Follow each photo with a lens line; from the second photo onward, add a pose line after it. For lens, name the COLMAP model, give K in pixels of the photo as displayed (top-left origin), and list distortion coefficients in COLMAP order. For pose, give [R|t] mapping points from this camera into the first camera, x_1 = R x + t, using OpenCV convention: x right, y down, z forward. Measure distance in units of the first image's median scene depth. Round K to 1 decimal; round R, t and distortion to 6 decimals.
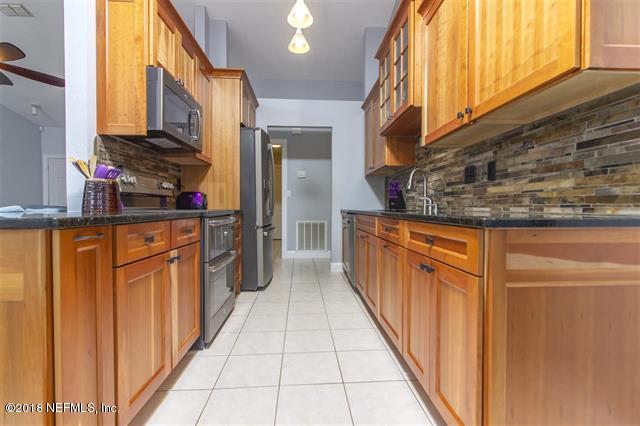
lens RADIAL K [[292.9, 0, 321.5], [0, 292.9, 211.2], [0, 0, 1]] dist [-0.000830, 0.000258]
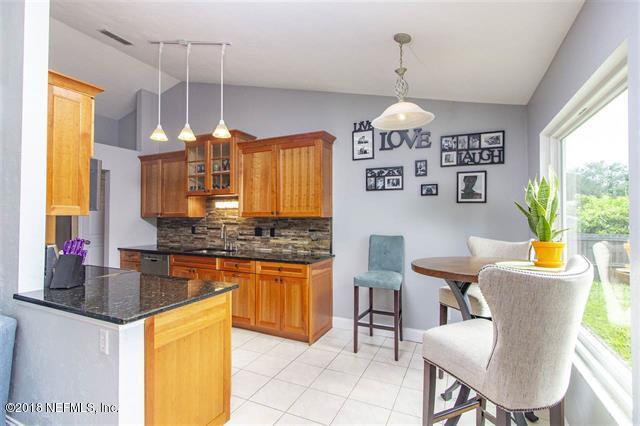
lens RADIAL K [[299.8, 0, 320.0], [0, 299.8, 213.0], [0, 0, 1]] dist [-0.000918, -0.000013]
pose [[0.490838, 0.011043, 0.871181, -1.213988], [0.013084, 0.999713, -0.020044, -0.233374], [-0.871153, 0.021237, 0.490553, -0.425229]]
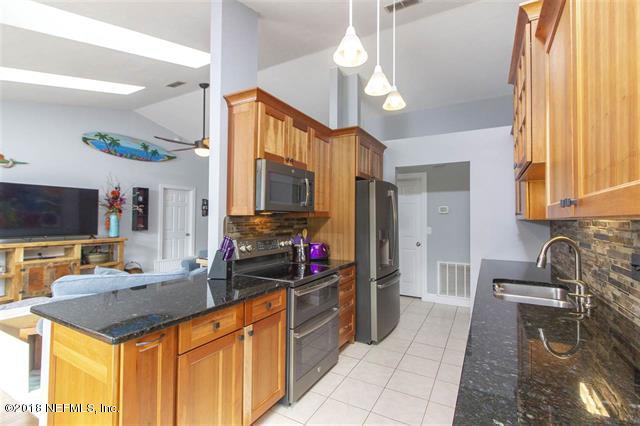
lens RADIAL K [[292.9, 0, 321.5], [0, 292.9, 211.2], [0, 0, 1]] dist [-0.000830, 0.000258]
pose [[0.835551, -0.006895, -0.549369, 0.322700], [-0.015283, 0.999243, -0.035786, -0.238070], [0.549200, 0.038297, 0.834813, 0.126043]]
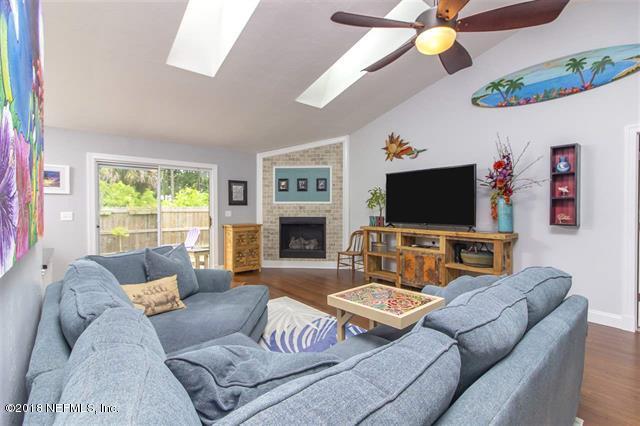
lens RADIAL K [[292.9, 0, 321.5], [0, 292.9, 211.2], [0, 0, 1]] dist [-0.000830, 0.000258]
pose [[-0.803234, 0.006886, -0.595624, -1.014753], [-0.008315, 0.999706, 0.022770, -0.223826], [0.595606, 0.023242, -0.802940, 2.393339]]
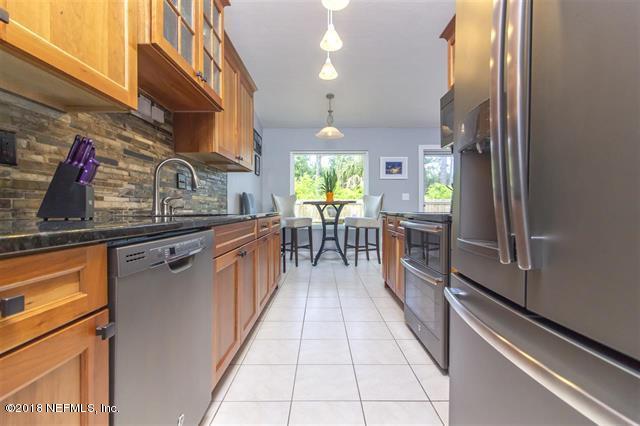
lens RADIAL K [[292.9, 0, 321.5], [0, 292.9, 211.2], [0, 0, 1]] dist [-0.000830, 0.000258]
pose [[-0.997592, -0.004428, 0.069217, -0.124357], [-0.002541, 0.999623, 0.027332, -0.044398], [-0.069311, 0.027090, -0.997227, 2.353713]]
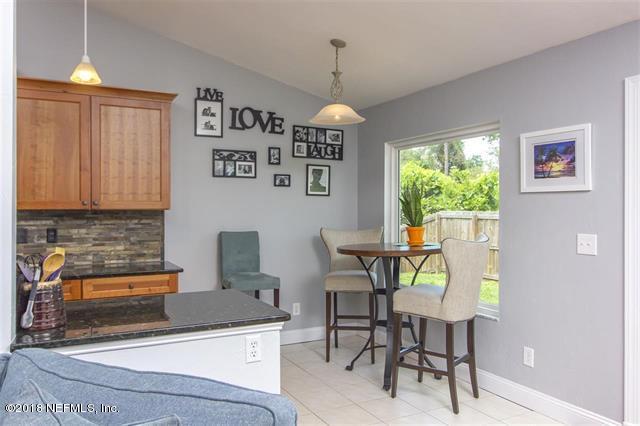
lens RADIAL K [[494.4, 0, 320.0], [0, 494.4, 213.0], [0, 0, 1]] dist [-0.005261, 0.000442]
pose [[-0.398790, -0.007701, 0.917010, -1.937312], [0.013772, 0.999802, 0.014386, -0.253567], [-0.916939, 0.018366, -0.398605, 0.776980]]
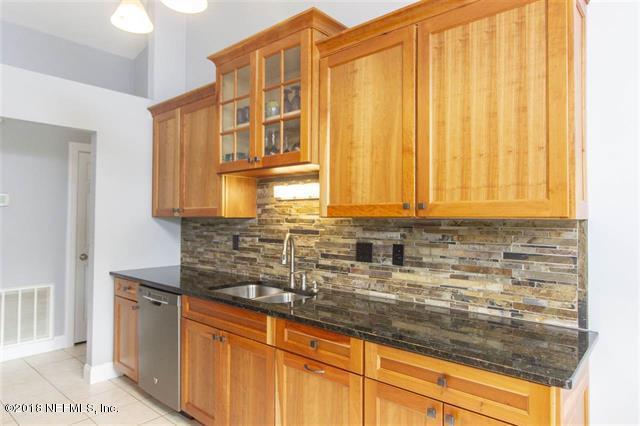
lens RADIAL K [[394.1, 0, 320.0], [0, 394.1, 213.0], [0, 0, 1]] dist [0.001325, 0.000637]
pose [[0.705351, 0.010364, 0.708782, -0.462681], [0.005234, 0.999790, -0.019828, -0.244949], [-0.708839, 0.017695, 0.705149, 0.304965]]
